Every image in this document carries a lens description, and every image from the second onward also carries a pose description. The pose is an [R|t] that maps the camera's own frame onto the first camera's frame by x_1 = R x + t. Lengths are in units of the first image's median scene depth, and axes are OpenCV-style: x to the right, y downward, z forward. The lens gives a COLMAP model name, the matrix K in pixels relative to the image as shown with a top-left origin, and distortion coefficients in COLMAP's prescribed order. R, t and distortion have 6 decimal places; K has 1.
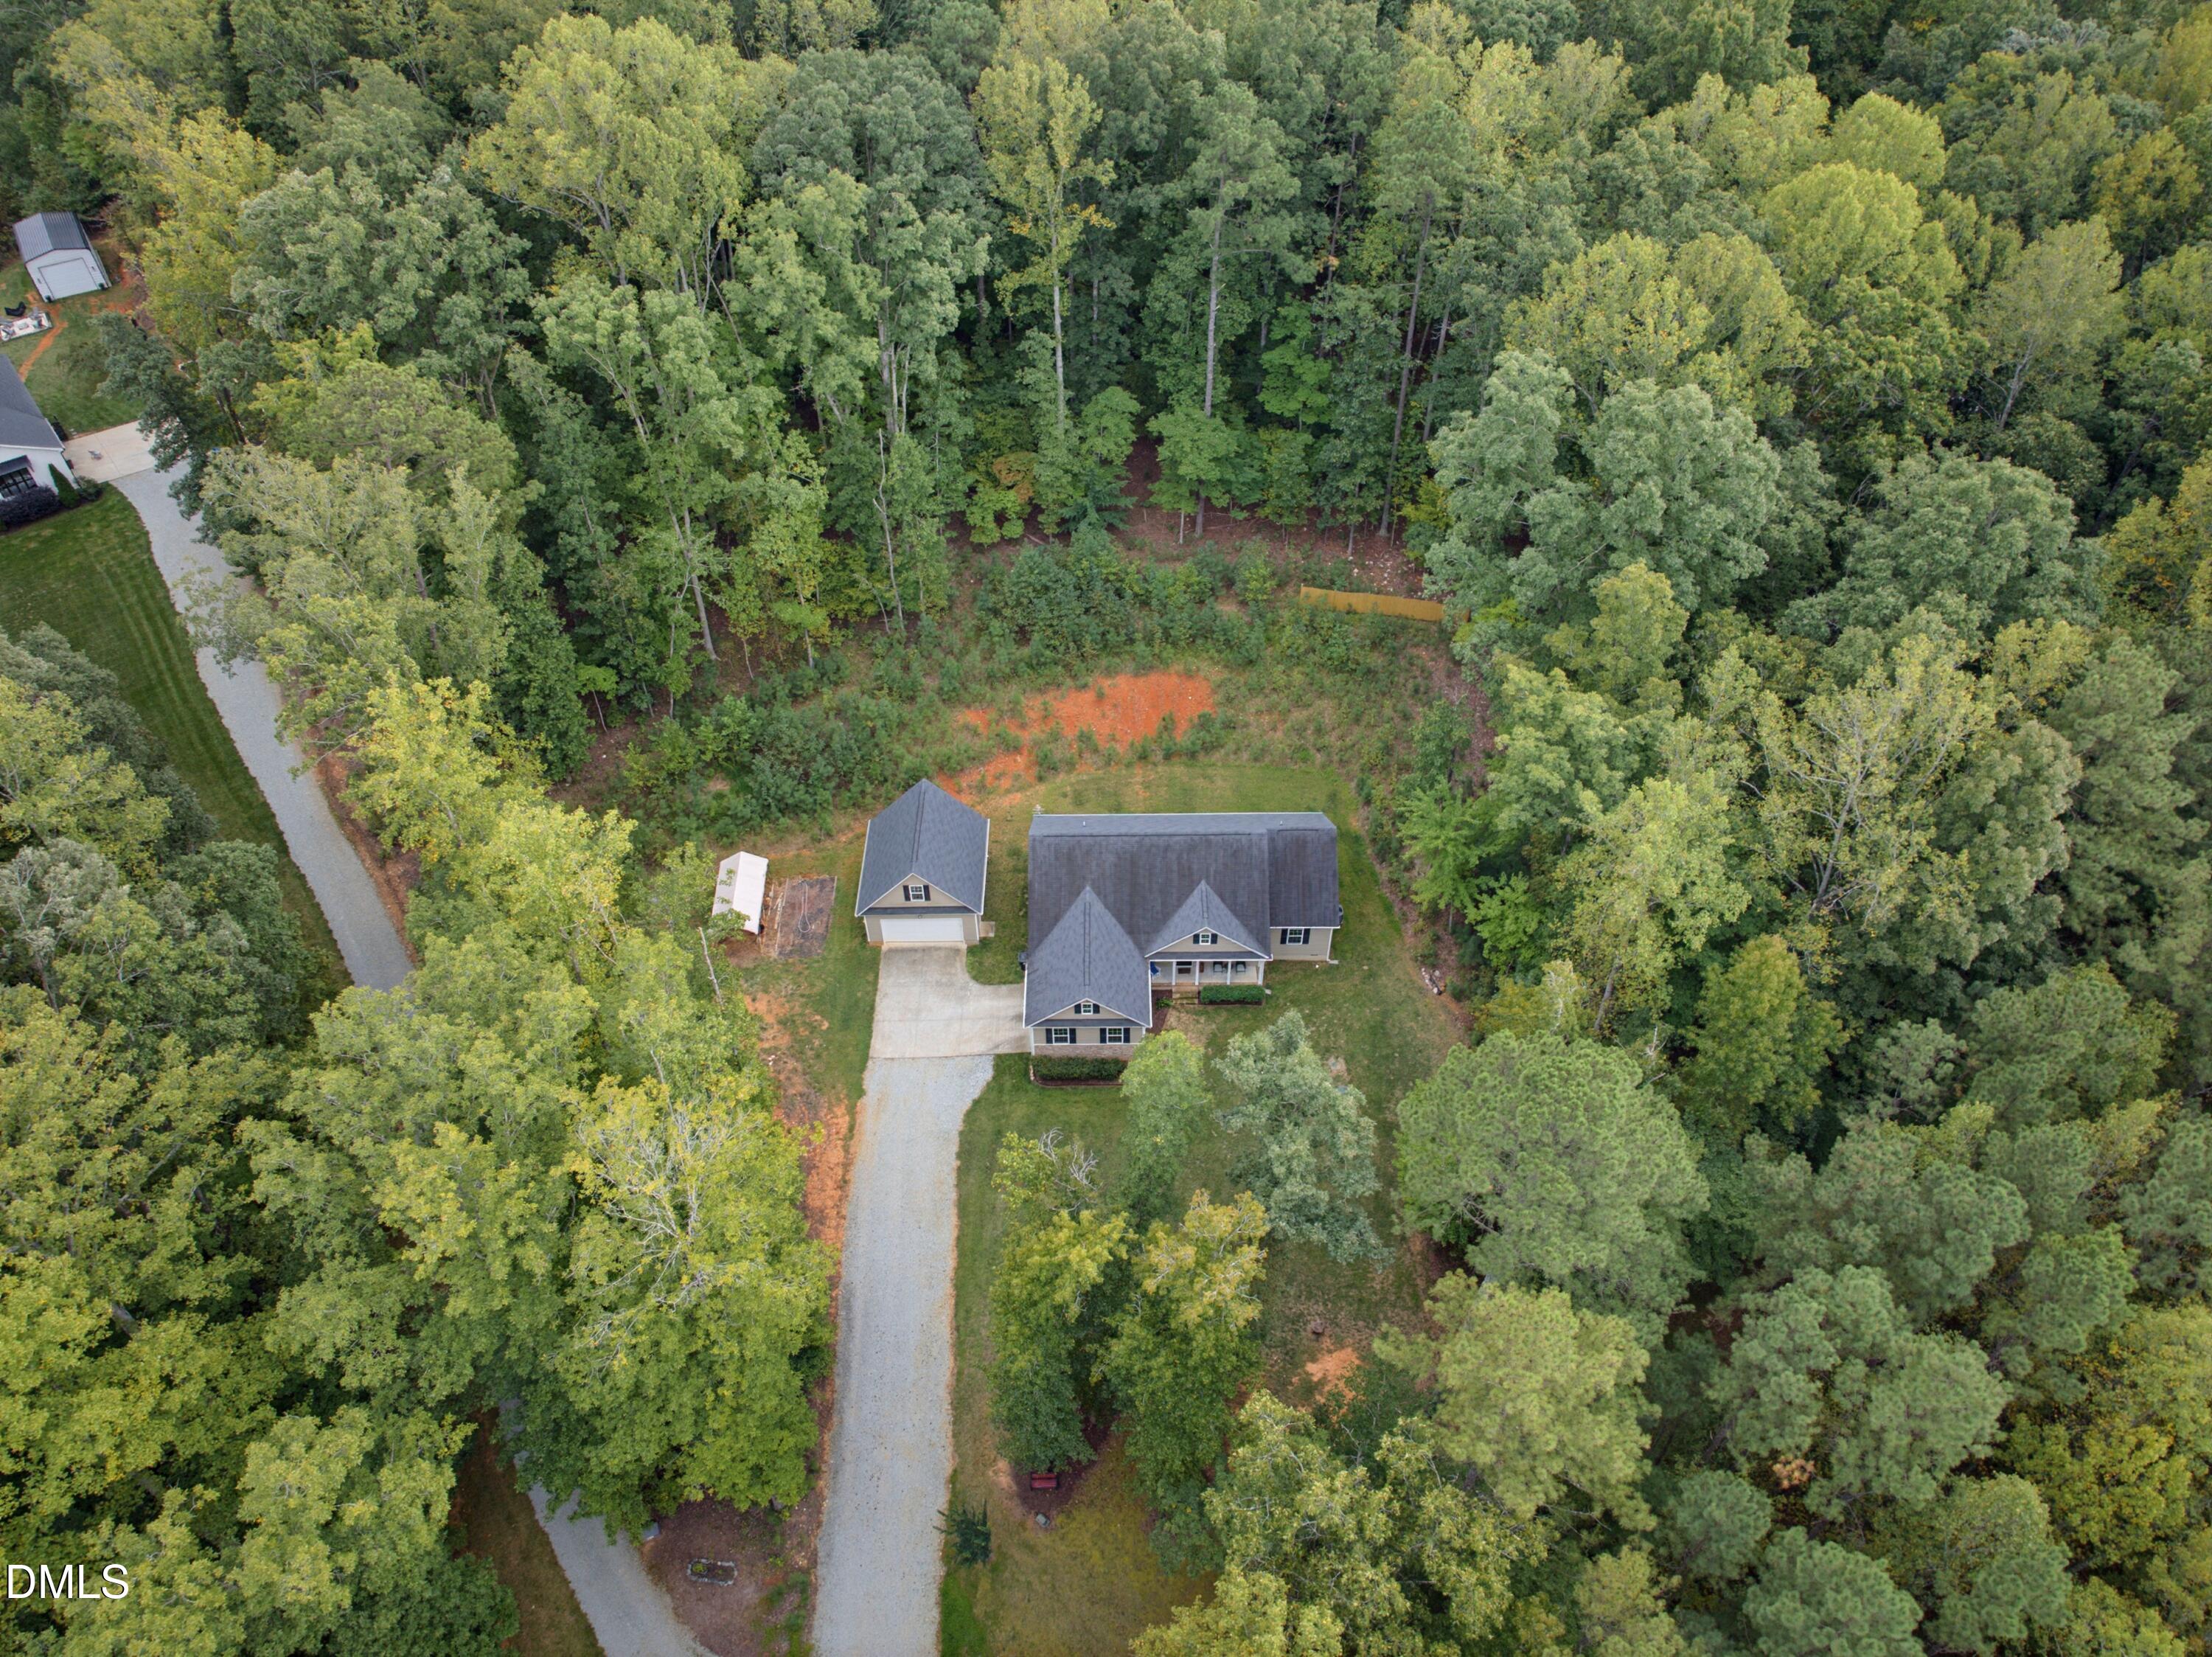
lens RADIAL K [[1511.2, 0, 1107.3], [0, 1511.2, 833.0], [0, 0, 1]] dist [-0.004811, 0.002600]
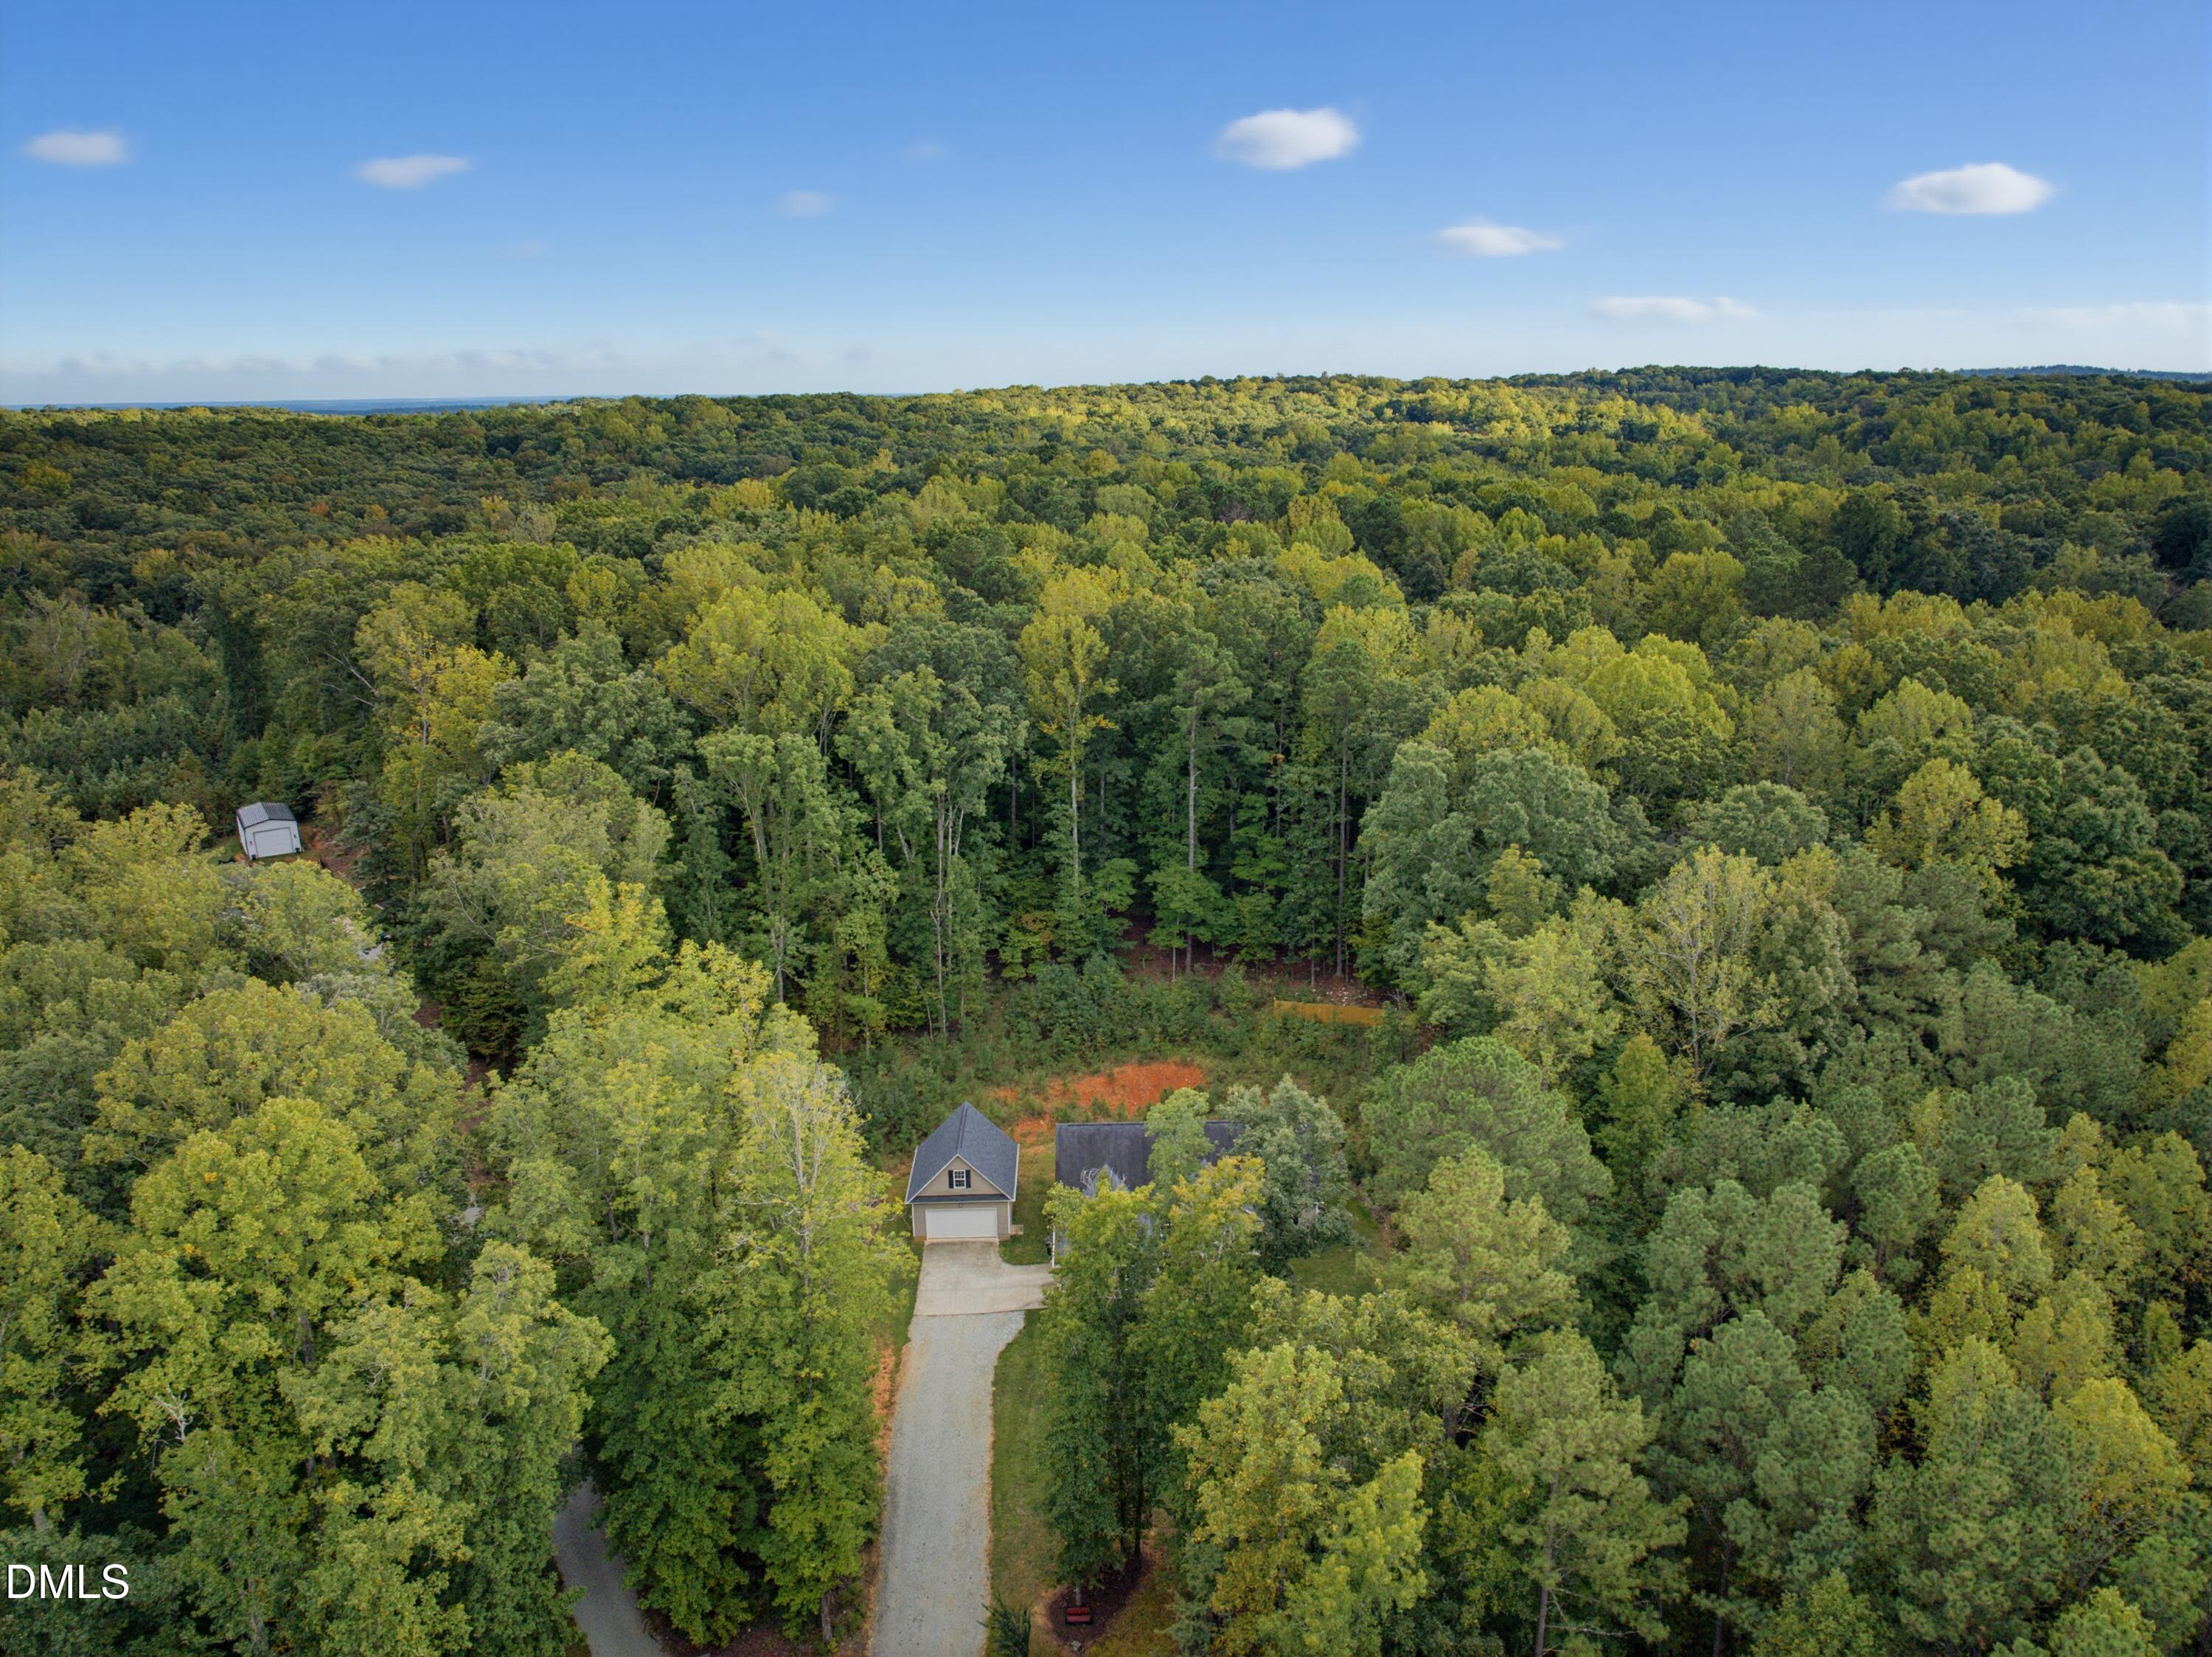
lens RADIAL K [[1511.2, 0, 1107.3], [0, 1511.2, 833.0], [0, 0, 1]] dist [-0.004811, 0.002600]
pose [[0.999887, -0.006563, 0.013540, -0.025739], [0.012338, 0.872701, -0.488100, 0.375604], [-0.008613, 0.488212, 0.872683, -0.153802]]
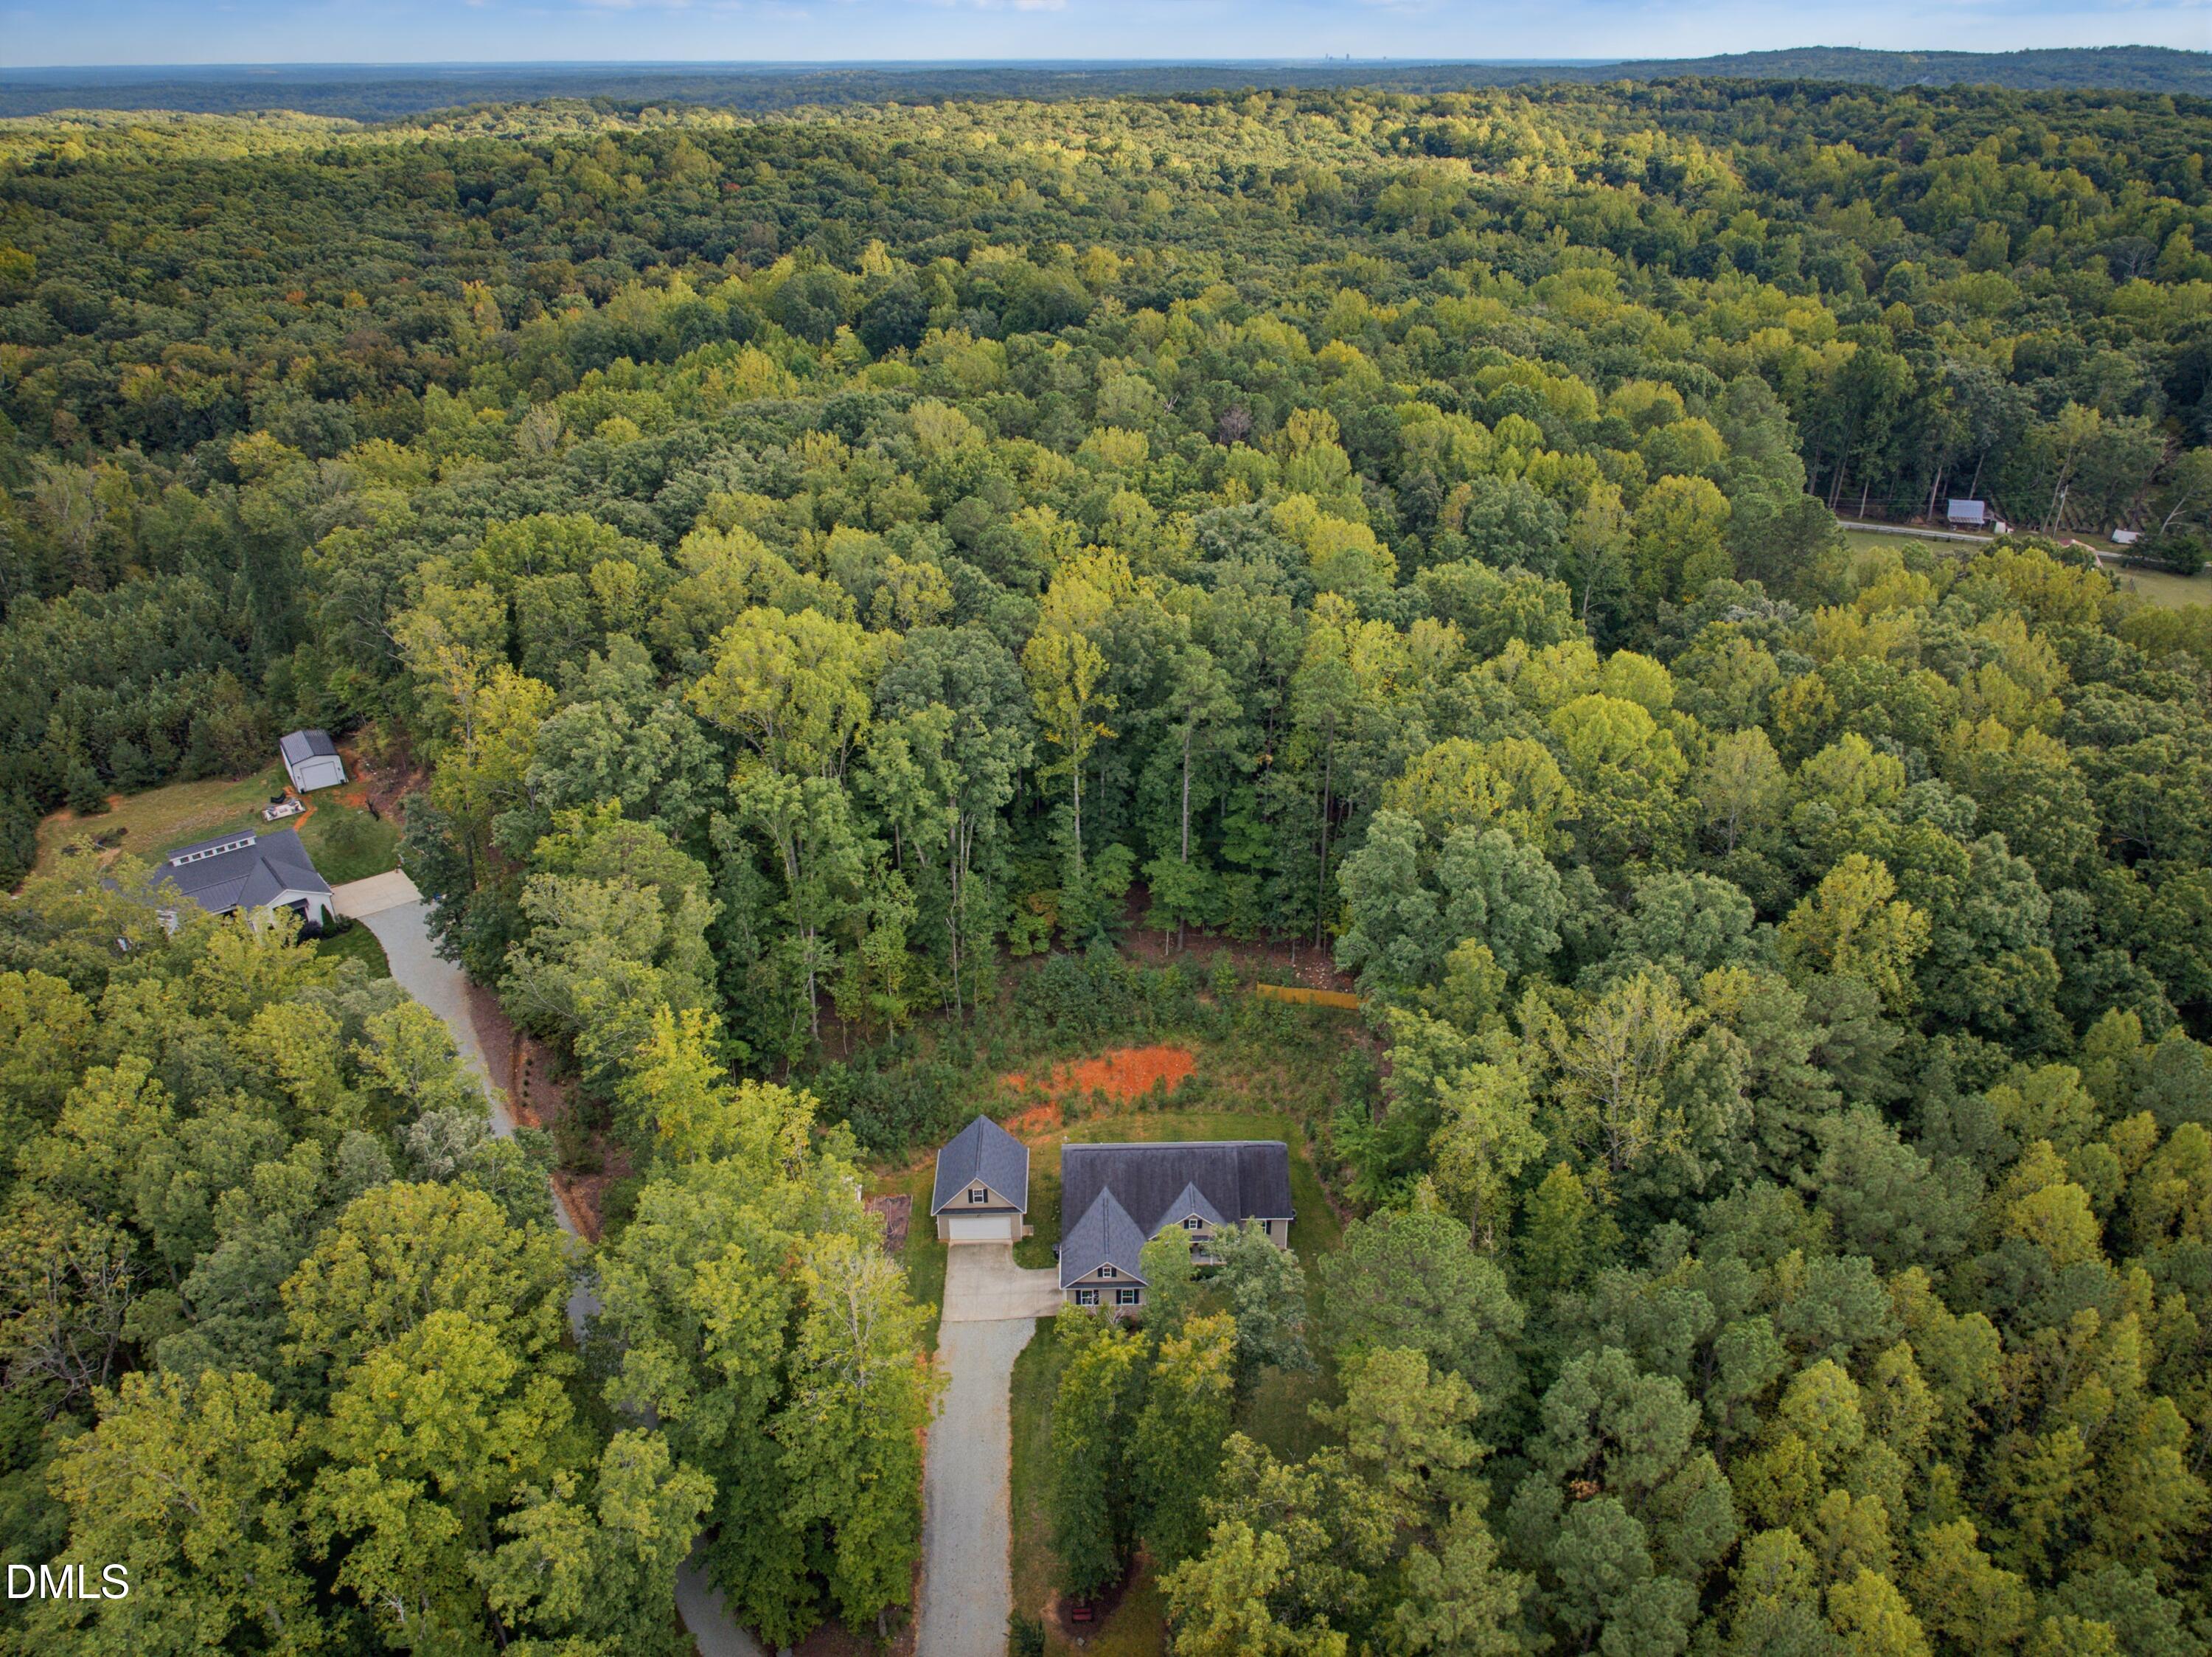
lens RADIAL K [[1511.2, 0, 1106.0], [0, 1511.2, 828.5], [0, 0, 1]] dist [-0.003909, 0.003486]
pose [[0.999900, -0.005539, 0.013034, -0.027706], [0.009372, 0.948772, -0.315824, 0.155407], [-0.010617, 0.315914, 0.948728, -0.383945]]
